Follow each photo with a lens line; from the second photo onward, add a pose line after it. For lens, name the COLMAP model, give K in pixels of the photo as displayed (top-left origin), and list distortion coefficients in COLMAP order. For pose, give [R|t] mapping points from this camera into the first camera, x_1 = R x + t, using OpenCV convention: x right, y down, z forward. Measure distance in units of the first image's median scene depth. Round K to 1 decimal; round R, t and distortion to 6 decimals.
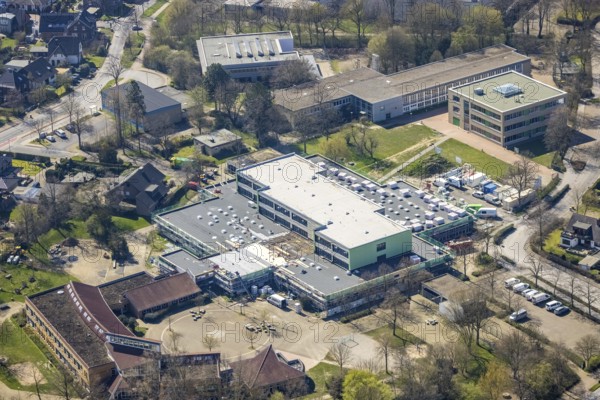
lens RADIAL K [[2184.3, 0, 300.0], [0, 2184.3, 200.0], [0, 0, 1]] dist [-0.282584, 7.091020]
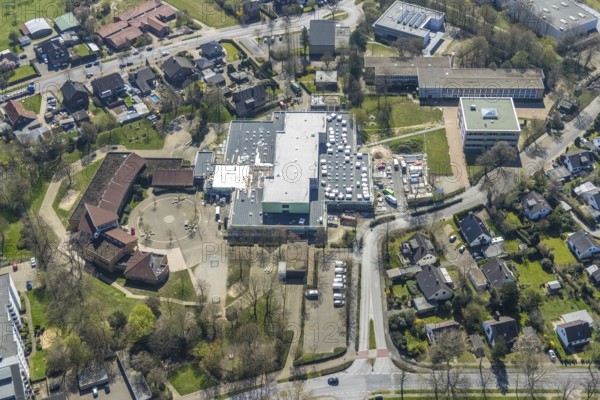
lens RADIAL K [[739.6, 0, 300.0], [0, 739.6, 200.0], [0, 0, 1]] dist [-0.009575, 0.017817]
pose [[0.796753, 0.437974, -0.416369, 0.258252], [-0.248122, 0.865344, 0.435448, -0.213648], [0.551018, -0.243634, 0.798136, 0.525870]]
